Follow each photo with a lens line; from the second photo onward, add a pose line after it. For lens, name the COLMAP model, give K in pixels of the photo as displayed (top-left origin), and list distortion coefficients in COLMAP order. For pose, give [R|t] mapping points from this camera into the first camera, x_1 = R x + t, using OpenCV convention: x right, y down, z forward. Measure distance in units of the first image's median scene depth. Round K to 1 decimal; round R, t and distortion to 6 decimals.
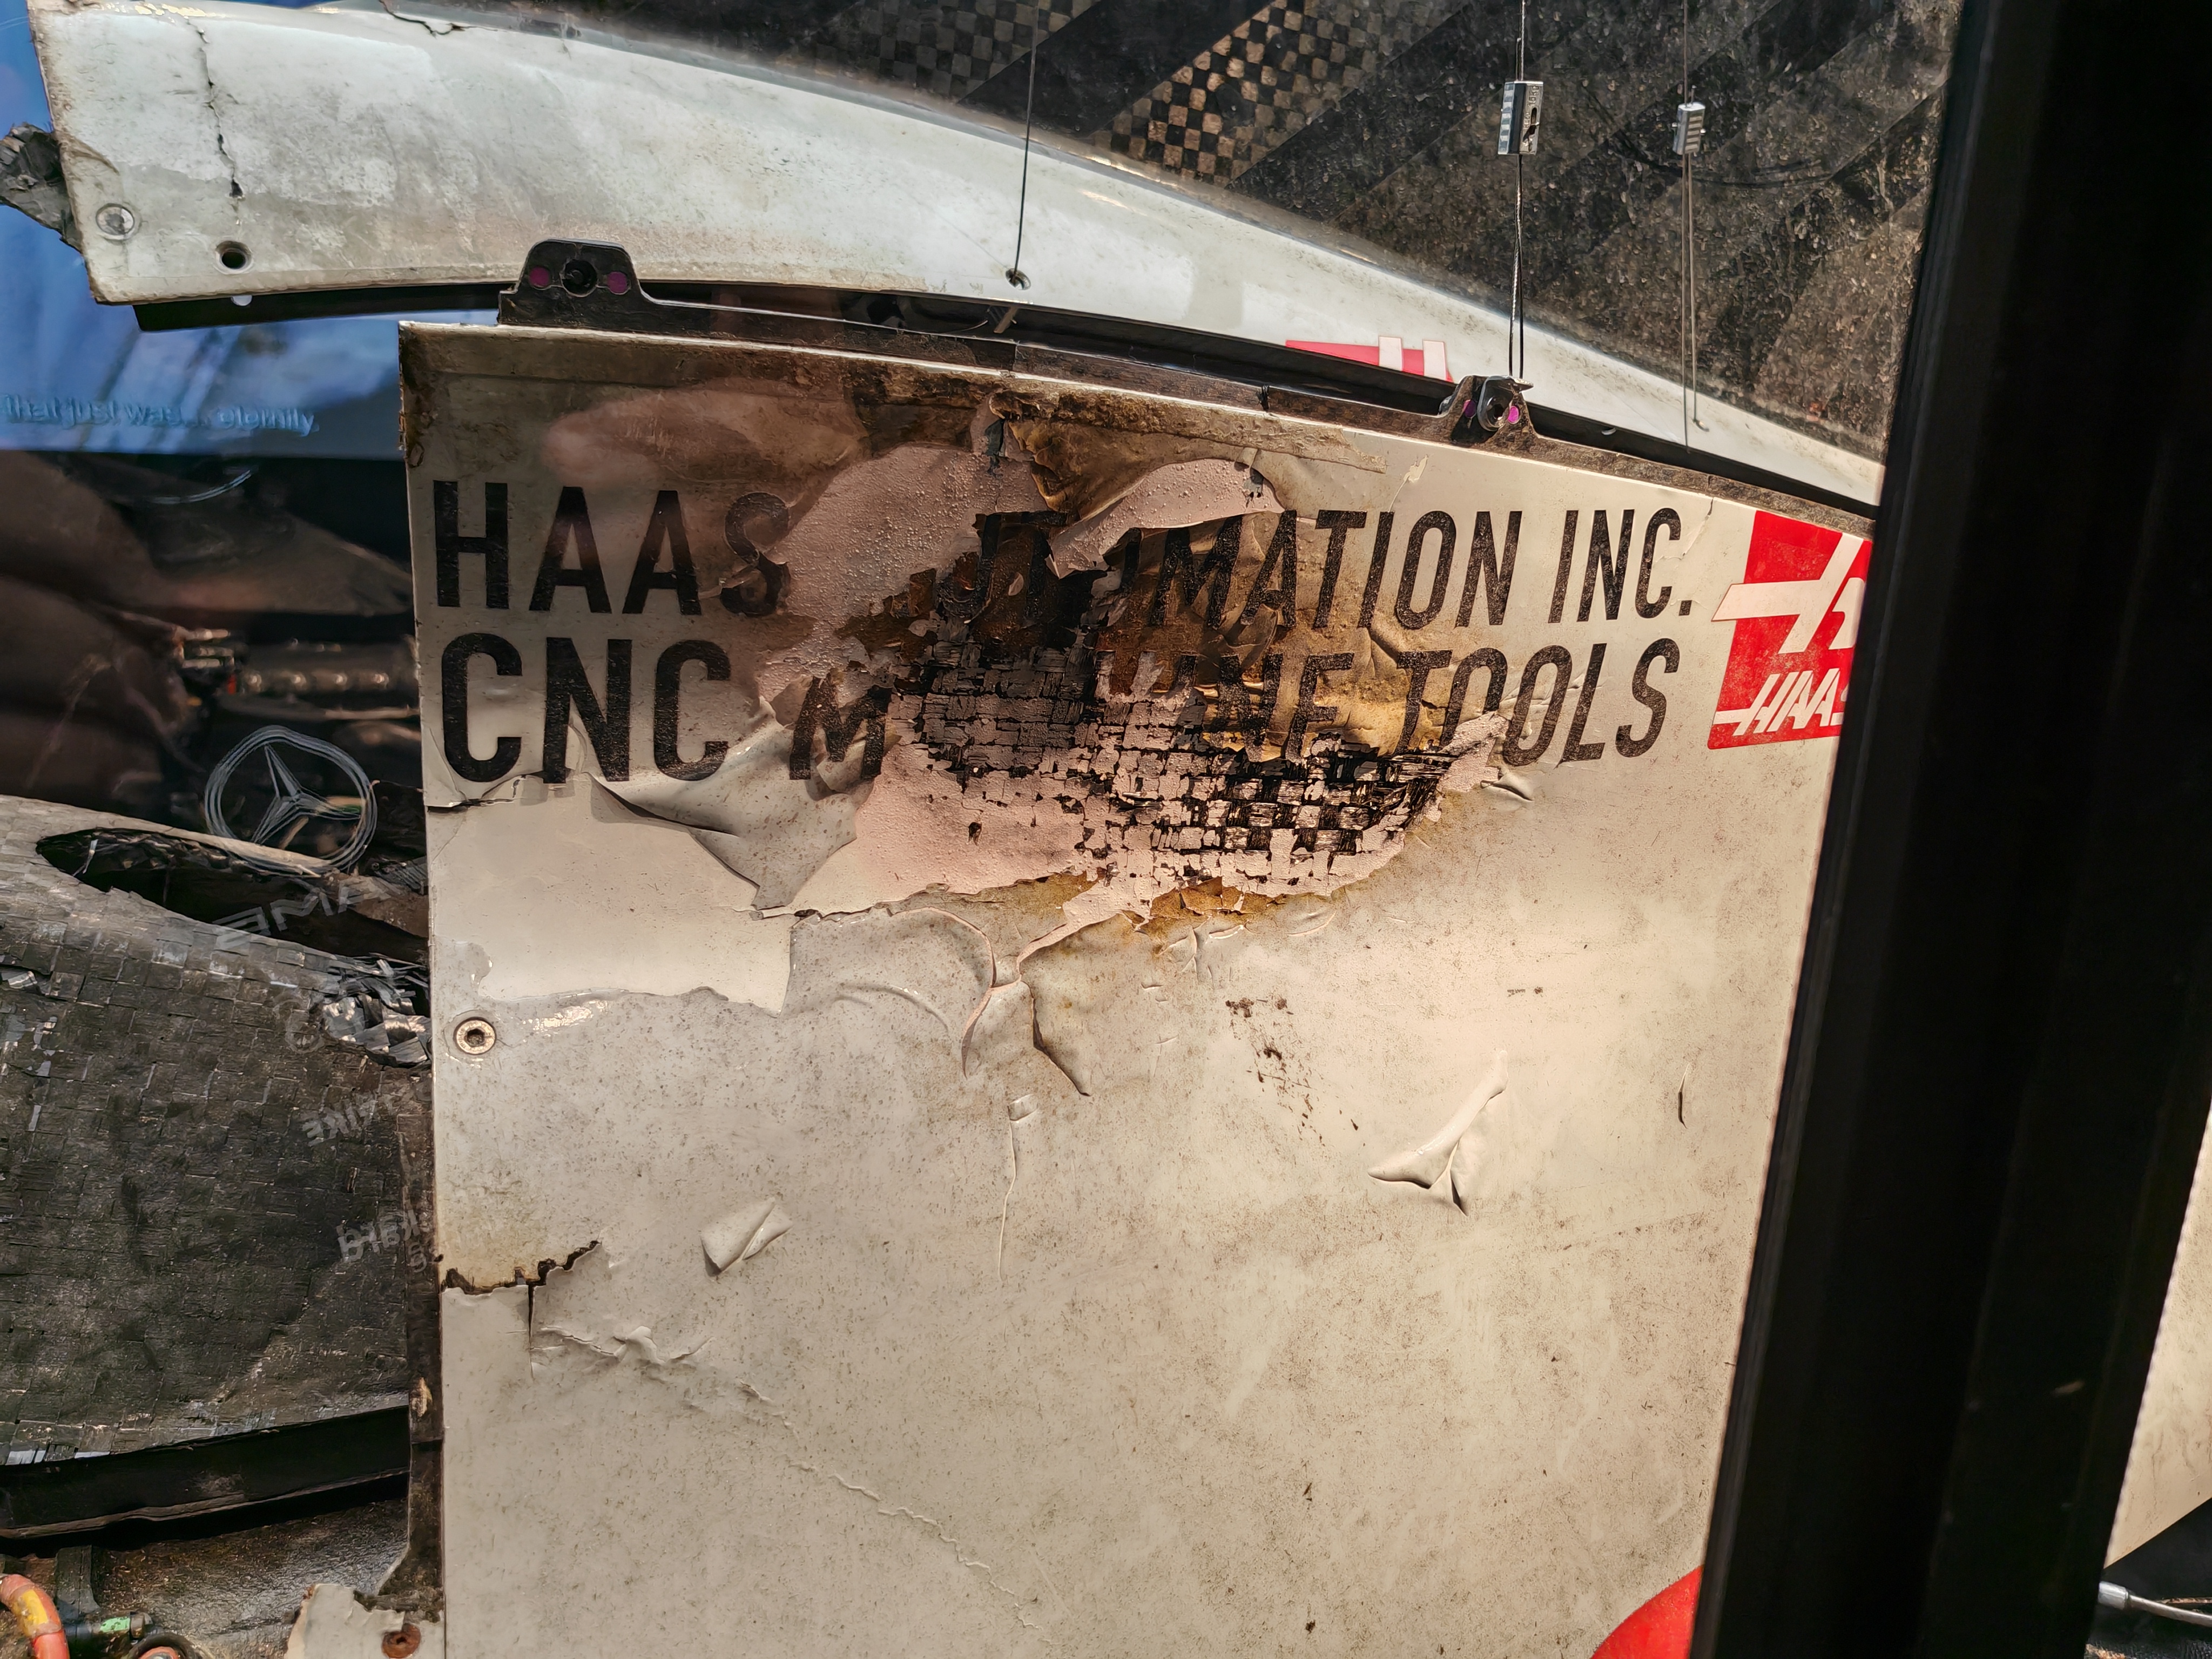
lens RADIAL K [[1769.4, 0, 1102.6], [0, 1769.4, 820.4], [0, 0, 1]] dist [0.031154, -0.007705]
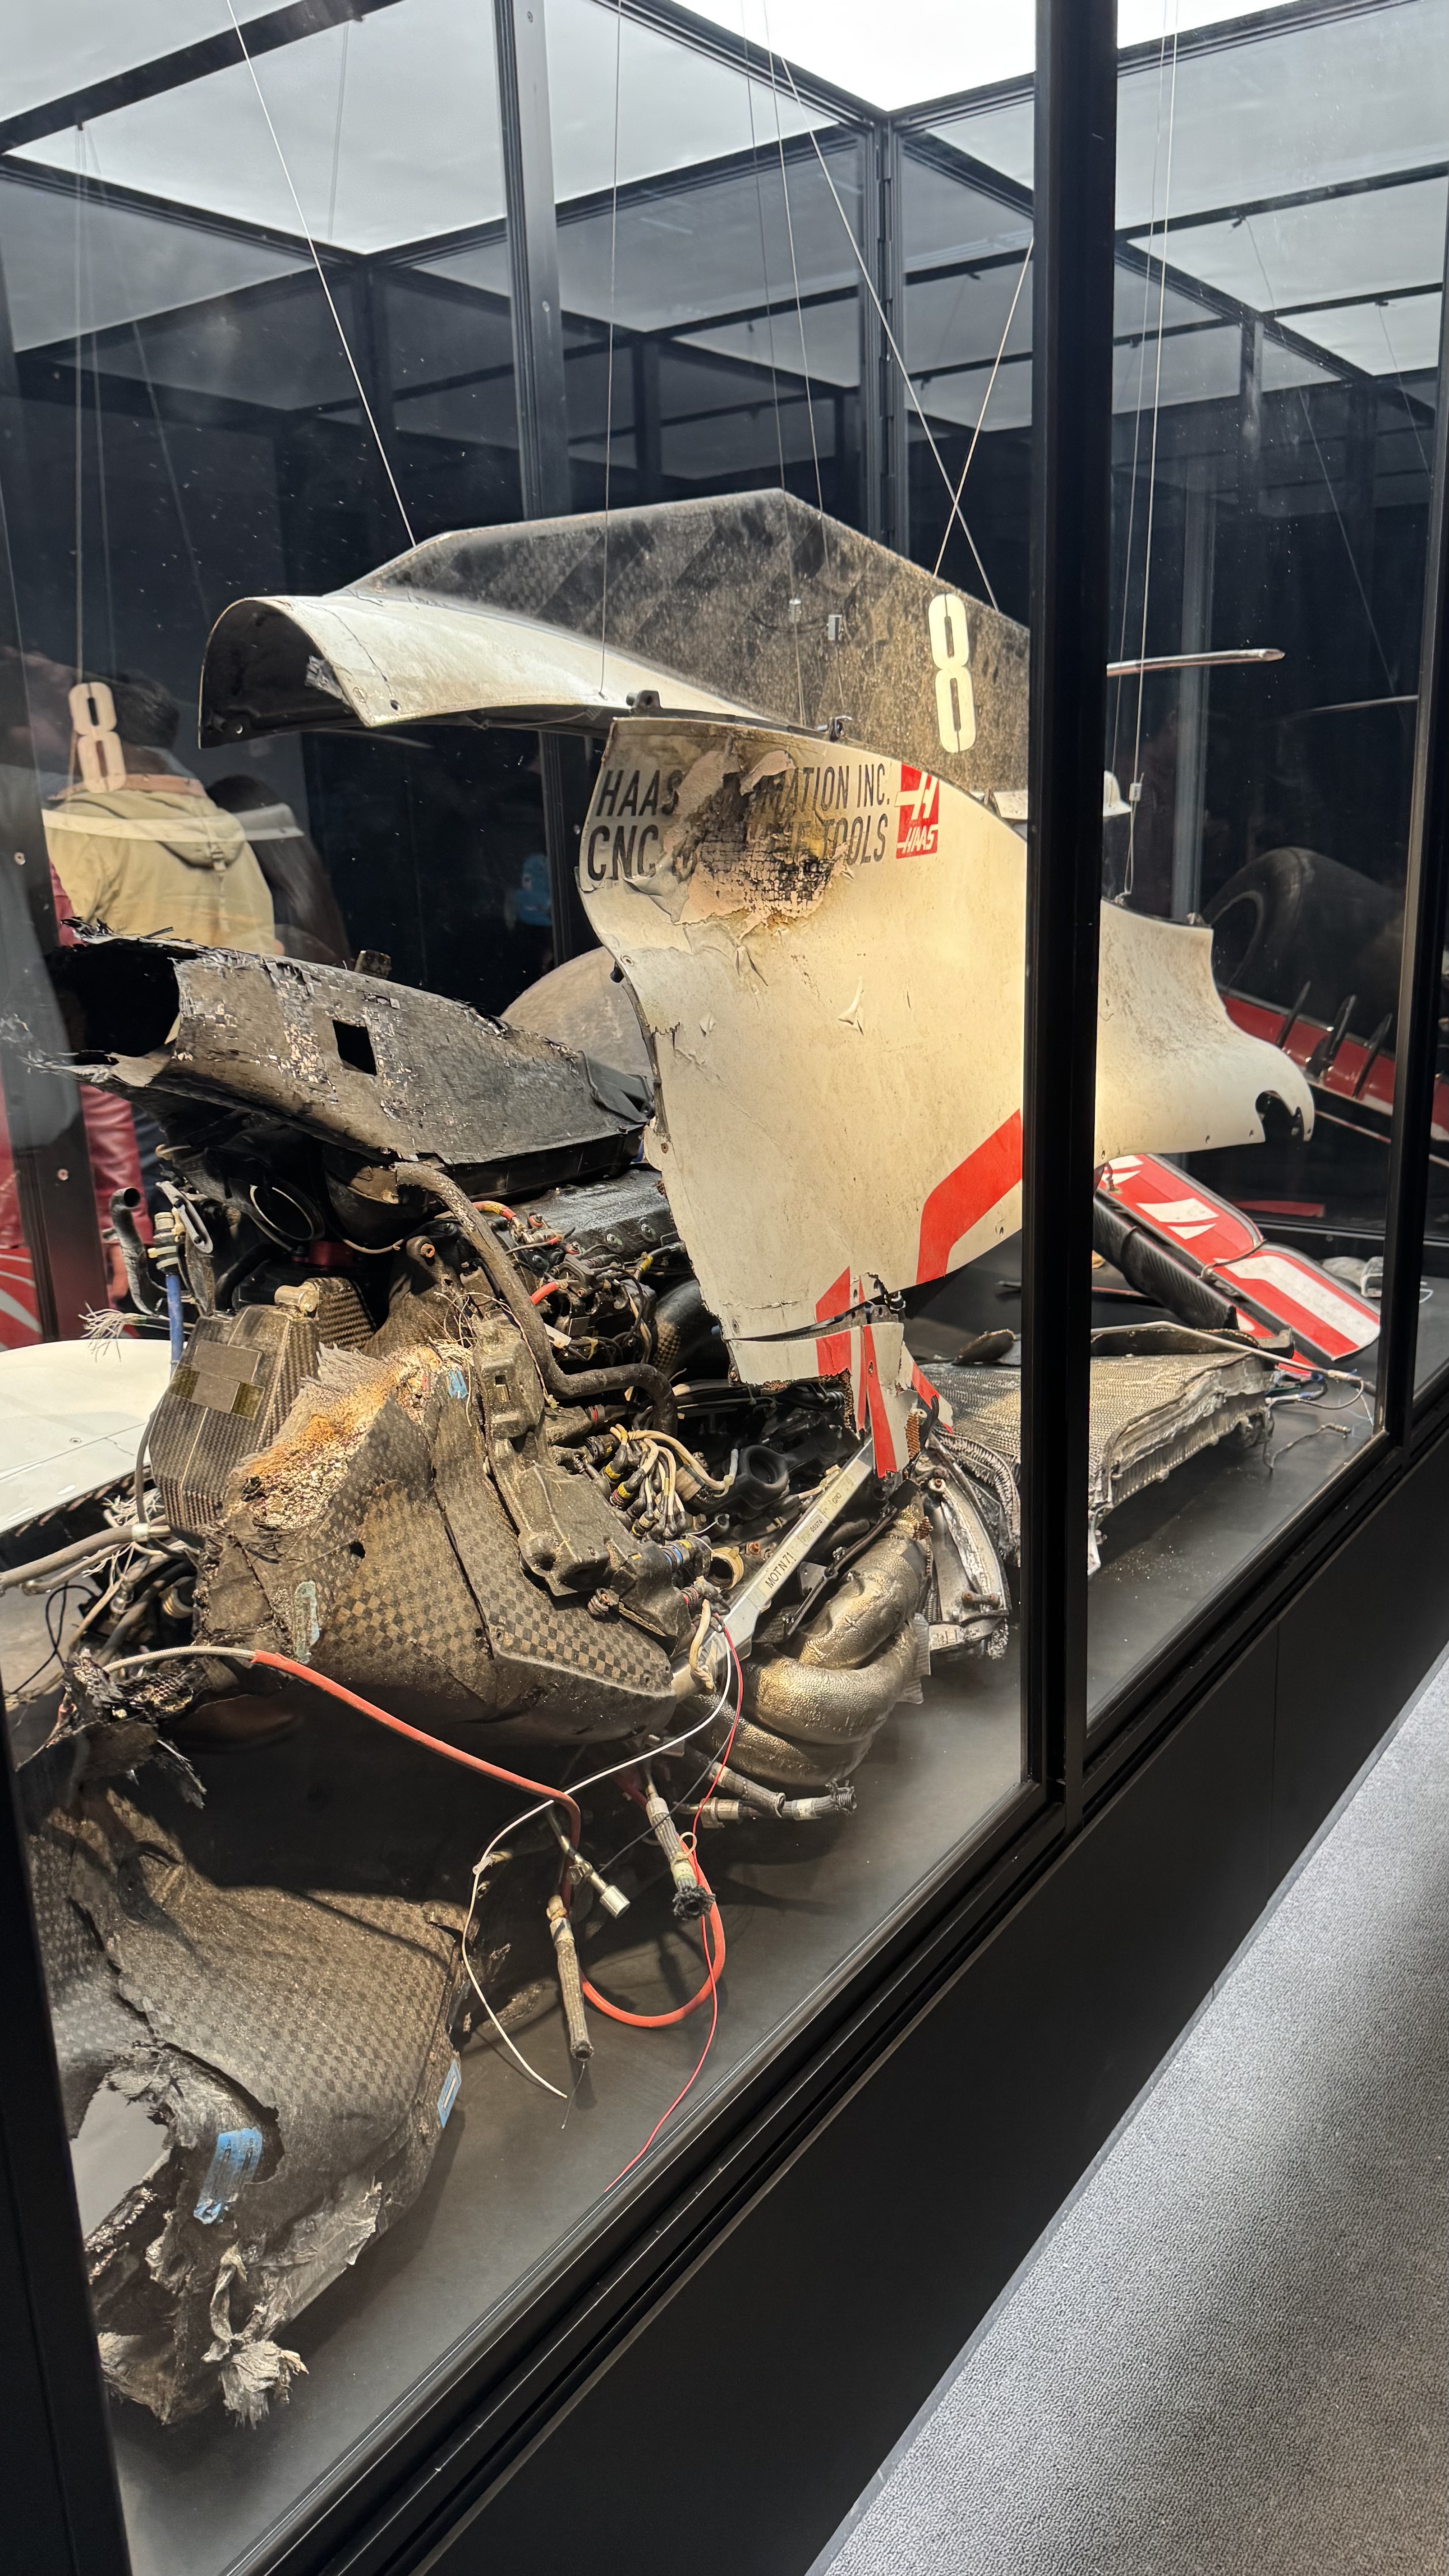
lens RADIAL K [[1814.5, 0, 725.3], [0, 1814.5, 1294.3], [0, 0, 1]] dist [0.047743, 0.000346]
pose [[0.874913, -0.210606, 0.436088, -1.415005], [0.198364, 0.977329, 0.074023, 0.404980], [-0.441792, 0.021741, 0.896854, -1.532661]]
